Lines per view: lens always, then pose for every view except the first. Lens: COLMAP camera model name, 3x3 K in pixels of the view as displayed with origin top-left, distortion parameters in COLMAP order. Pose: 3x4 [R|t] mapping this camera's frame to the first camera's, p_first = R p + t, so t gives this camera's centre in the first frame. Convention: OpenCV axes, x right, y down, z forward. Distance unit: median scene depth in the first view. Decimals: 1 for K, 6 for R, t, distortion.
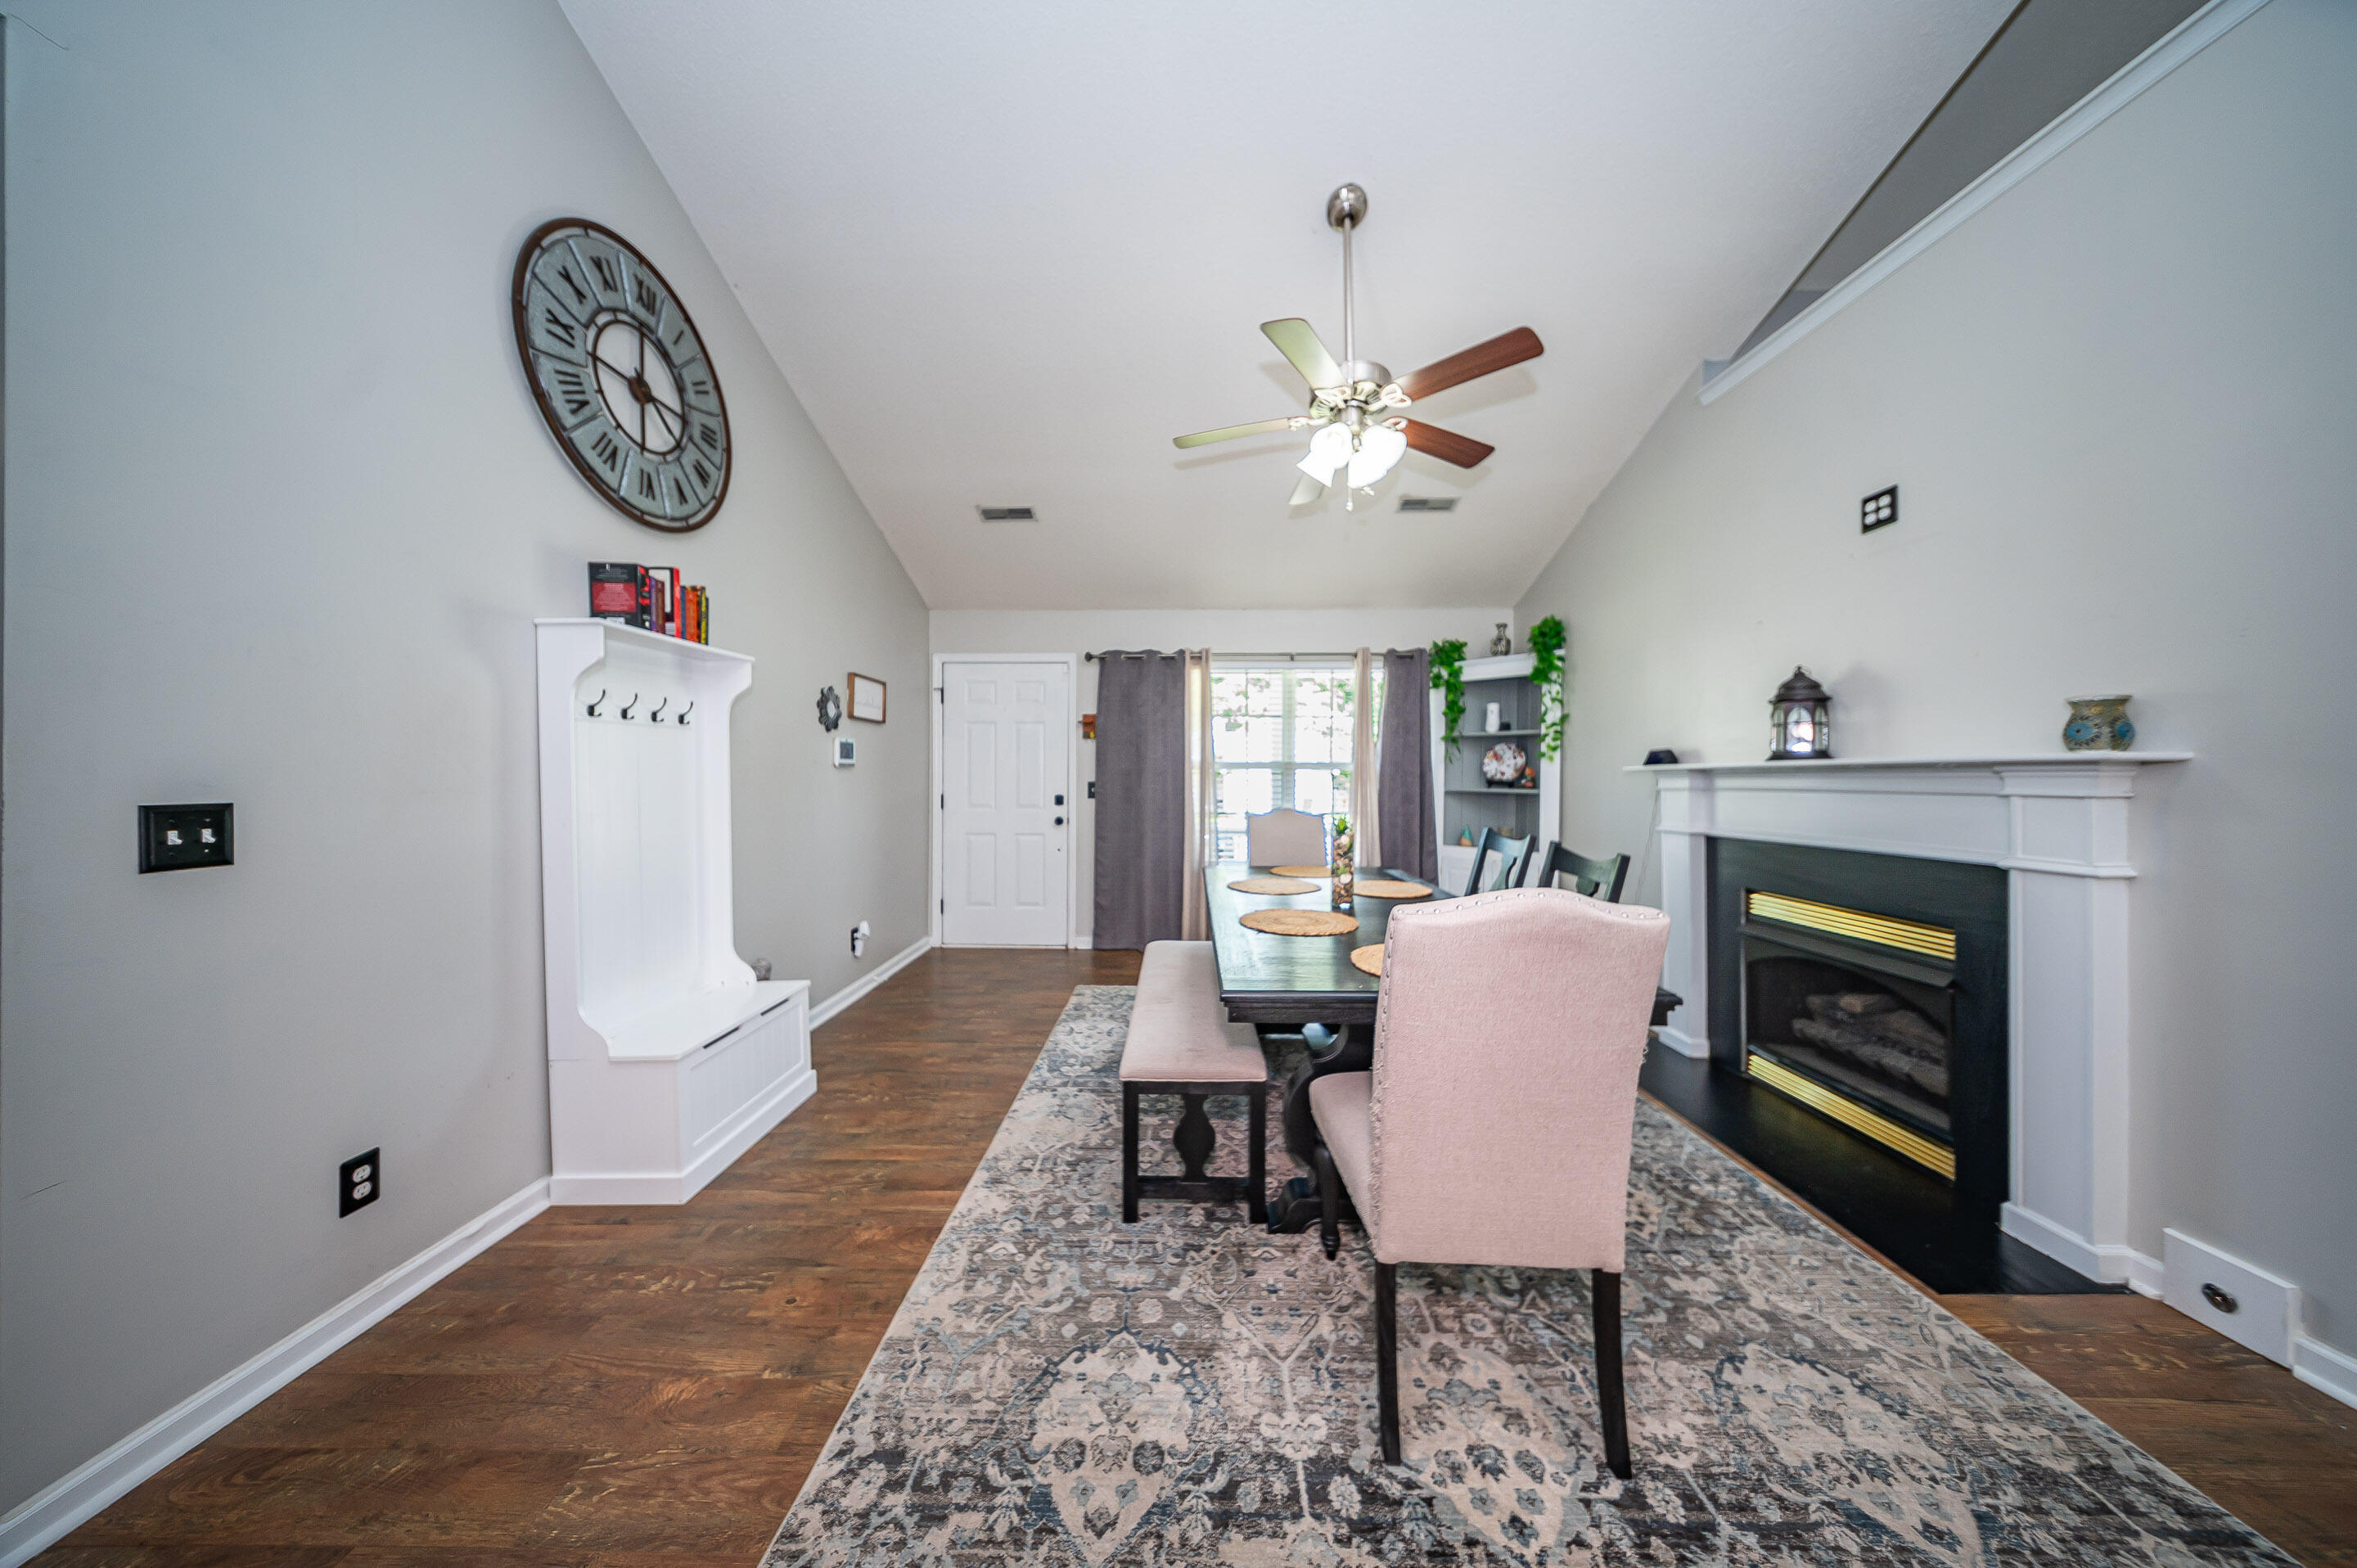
lens RADIAL K [[702.1, 0, 1185.3], [0, 702.1, 781.1], [0, 0, 1]] dist [-0.001081, -0.000642]
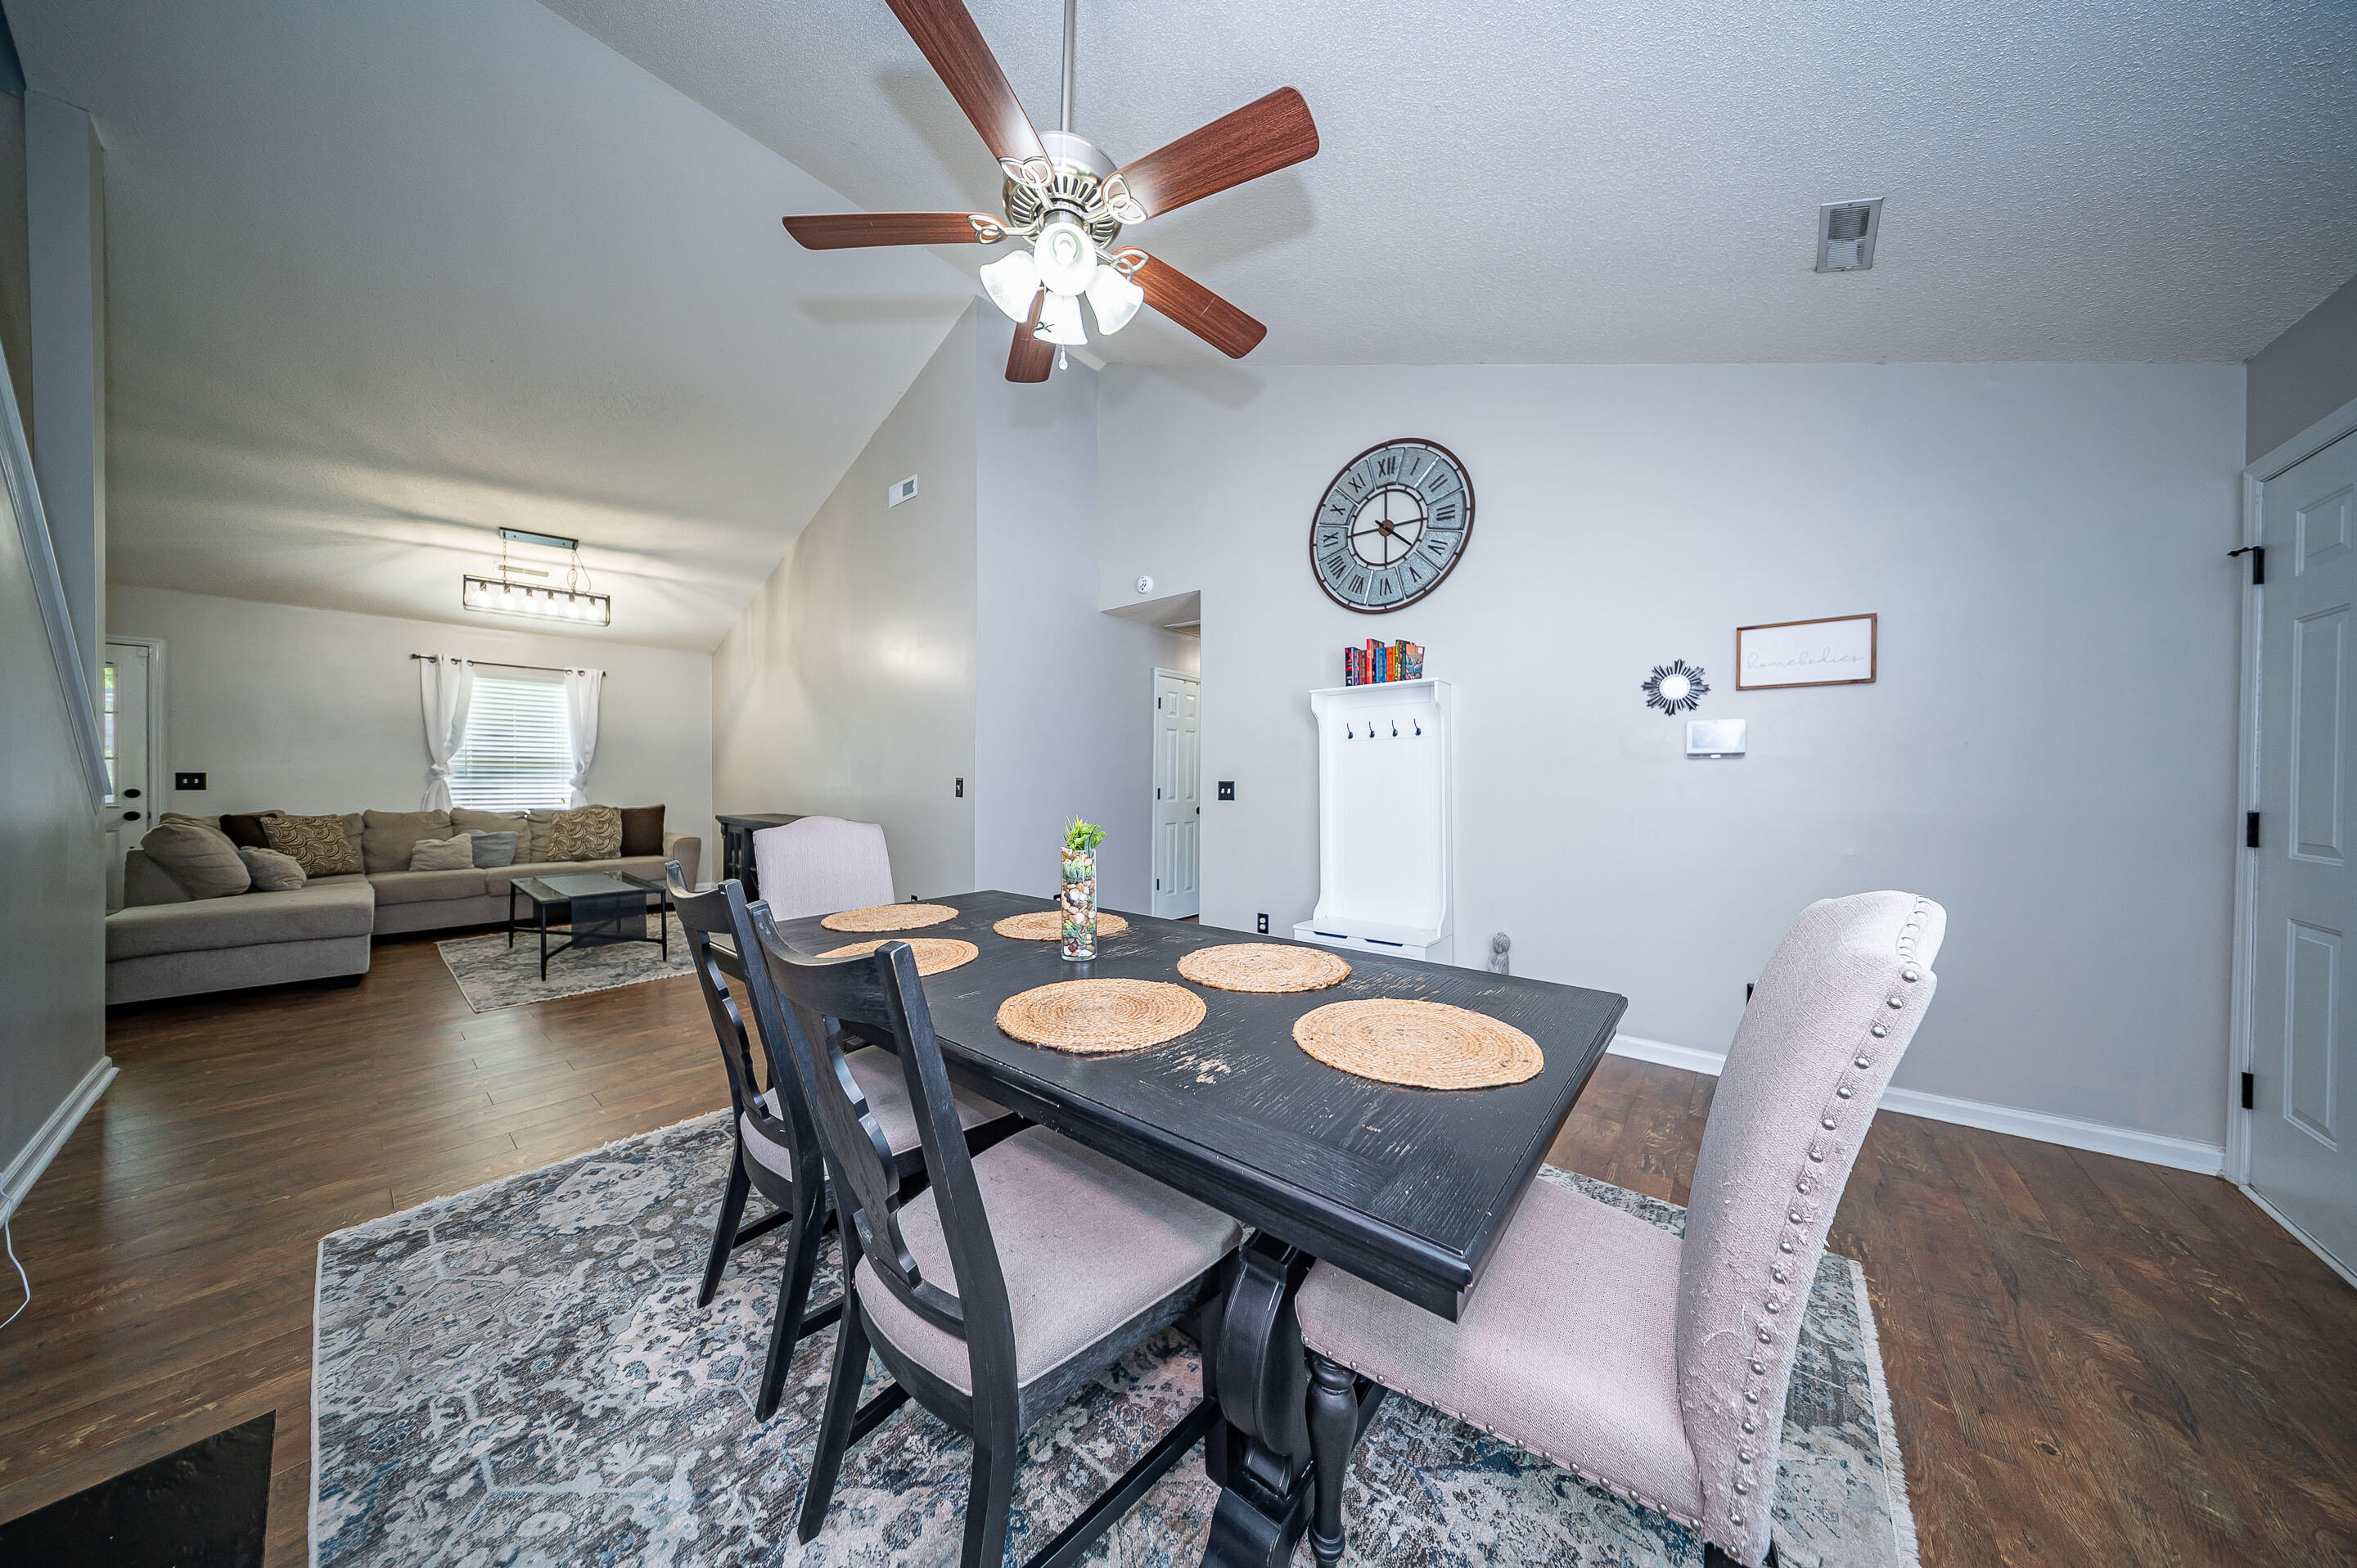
lens RADIAL K [[702.1, 0, 1188.0], [0, 702.1, 782.4], [0, 0, 1]] dist [-0.001081, -0.000642]
pose [[-0.625331, 0.006276, -0.780335, 0.744884], [-0.002845, 0.999943, 0.010321, 0.002282], [0.780355, 0.008674, -0.625277, 1.649848]]
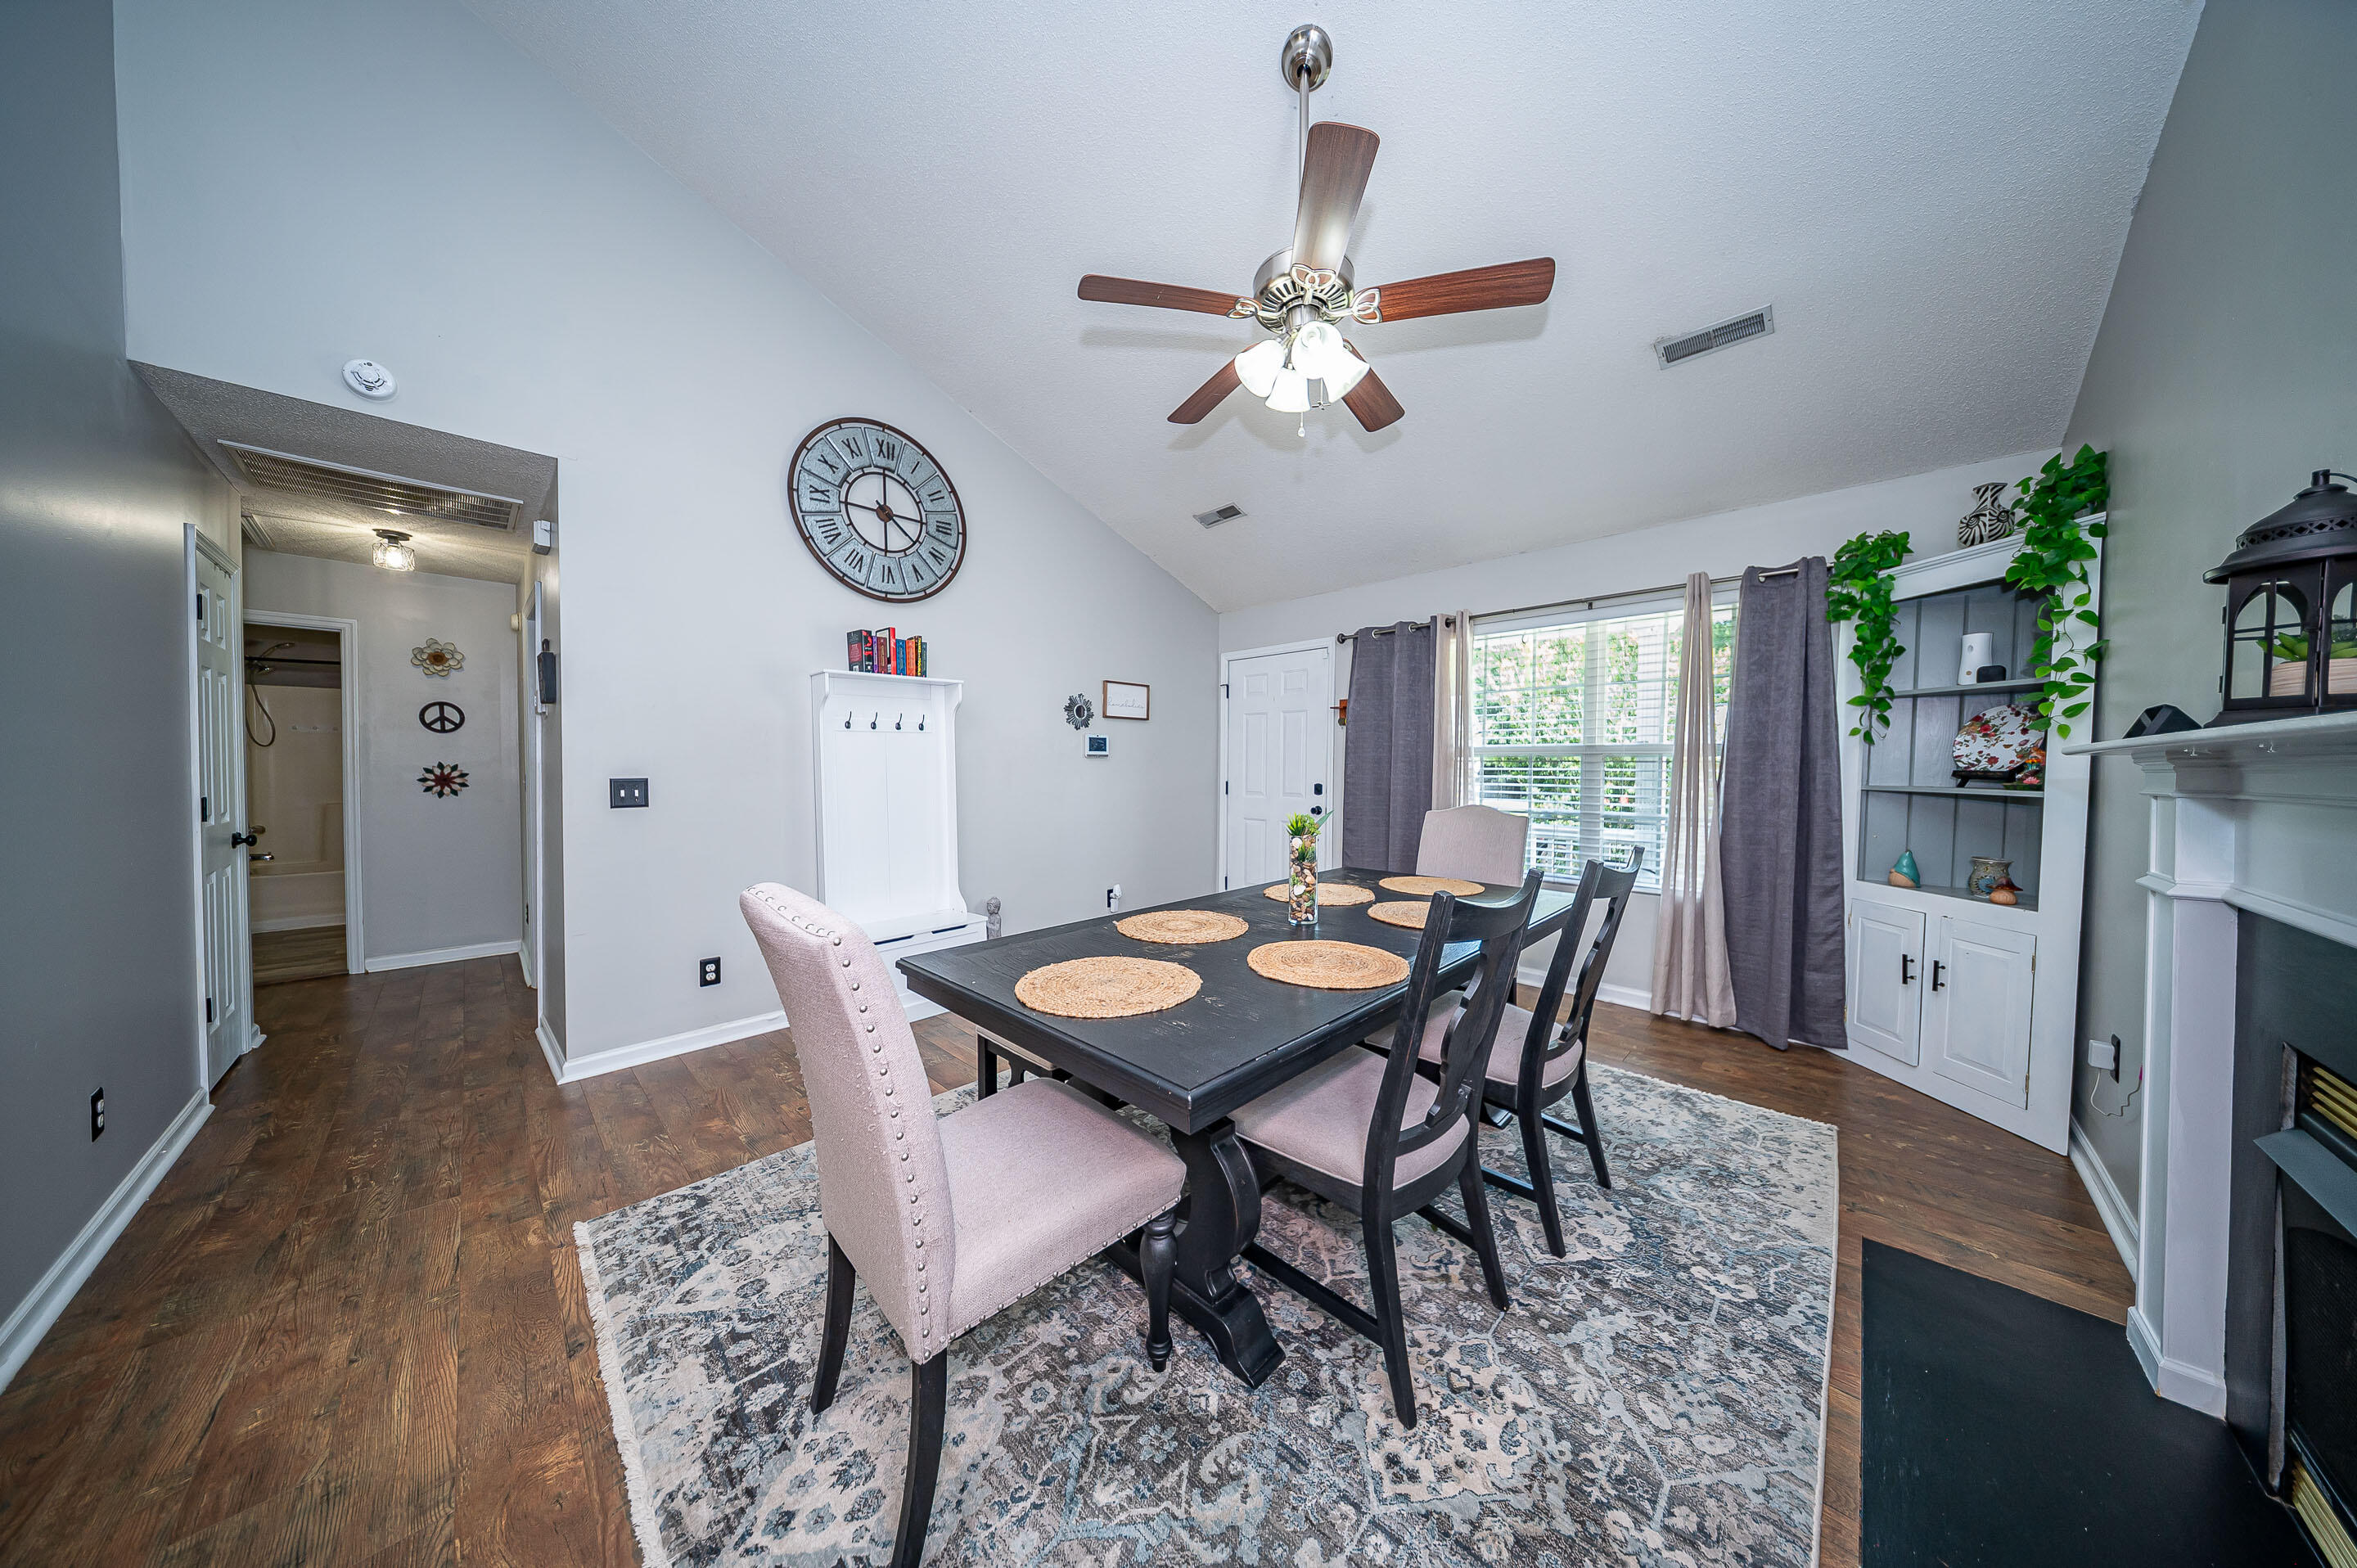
lens RADIAL K [[702.1, 0, 1178.2], [0, 702.1, 782.8], [0, 0, 1]] dist [-0.001081, -0.000642]
pose [[0.719888, 0.017252, -0.693875, 0.757957], [-0.003142, 0.999762, 0.021597, -0.004026], [0.694083, -0.013367, 0.719771, 0.335175]]
